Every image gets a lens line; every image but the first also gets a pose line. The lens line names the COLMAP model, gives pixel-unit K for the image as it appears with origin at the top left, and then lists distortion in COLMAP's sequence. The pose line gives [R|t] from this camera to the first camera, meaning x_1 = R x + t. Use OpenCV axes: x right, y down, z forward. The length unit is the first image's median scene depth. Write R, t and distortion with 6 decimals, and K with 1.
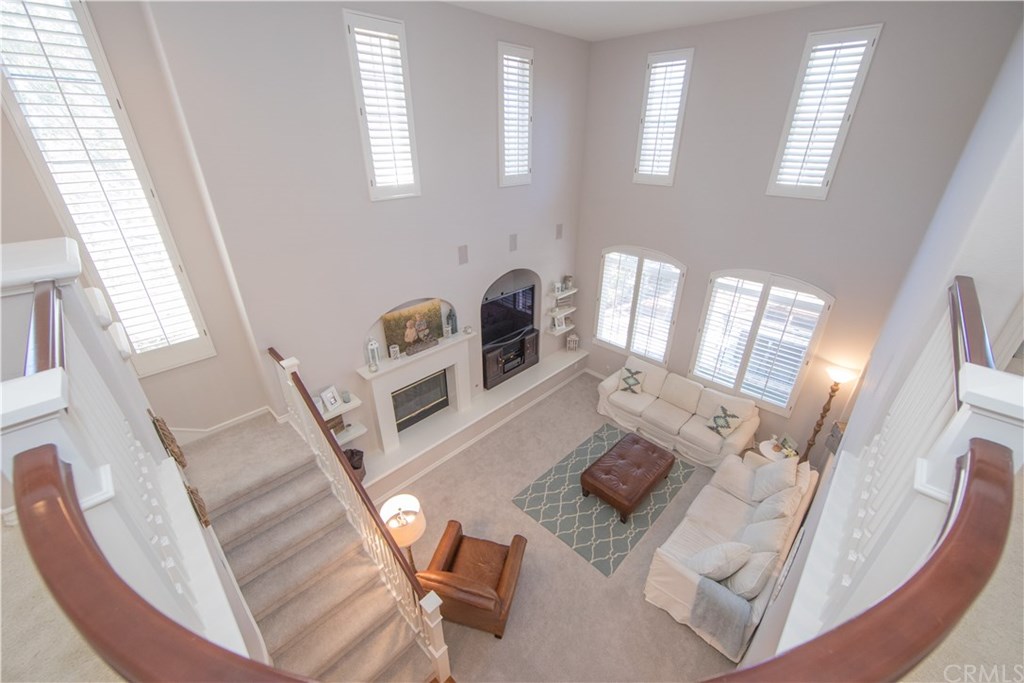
lens RADIAL K [[404.6, 0, 512.5], [0, 404.6, 342.5], [0, 0, 1]] dist [-0.012233, 0.001549]
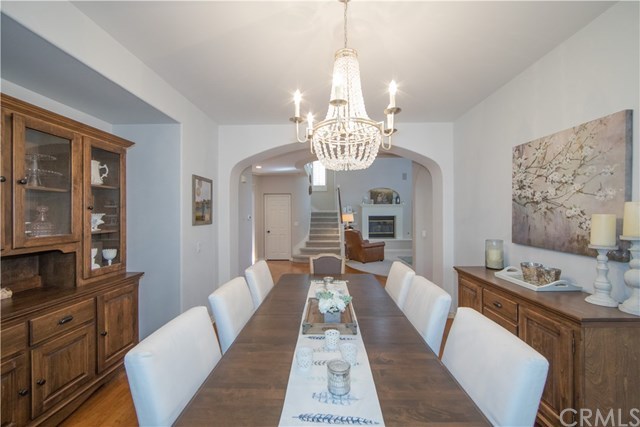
lens RADIAL K [[252.9, 0, 319.1], [0, 252.9, 214.3], [0, 0, 1]] dist [-0.012233, 0.001549]
pose [[0.680358, -0.005764, -0.732858, 0.735651], [-0.329137, 0.891050, -0.312567, 0.740743], [0.654815, 0.453868, 0.604336, -0.321319]]
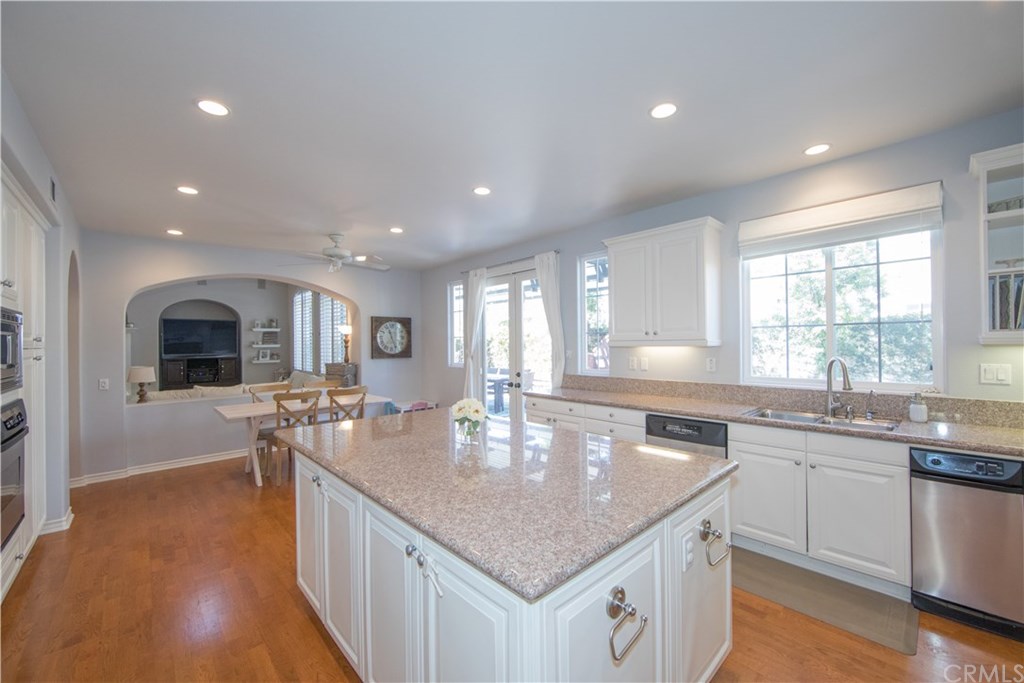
lens RADIAL K [[404.6, 0, 508.4], [0, 404.6, 342.5], [0, 0, 1]] dist [-0.012233, 0.001549]
pose [[0.998499, -0.011698, -0.053505, 1.233630], [-0.014063, 0.889415, -0.456884, 0.622670], [0.052933, 0.456951, 0.887916, -0.093027]]
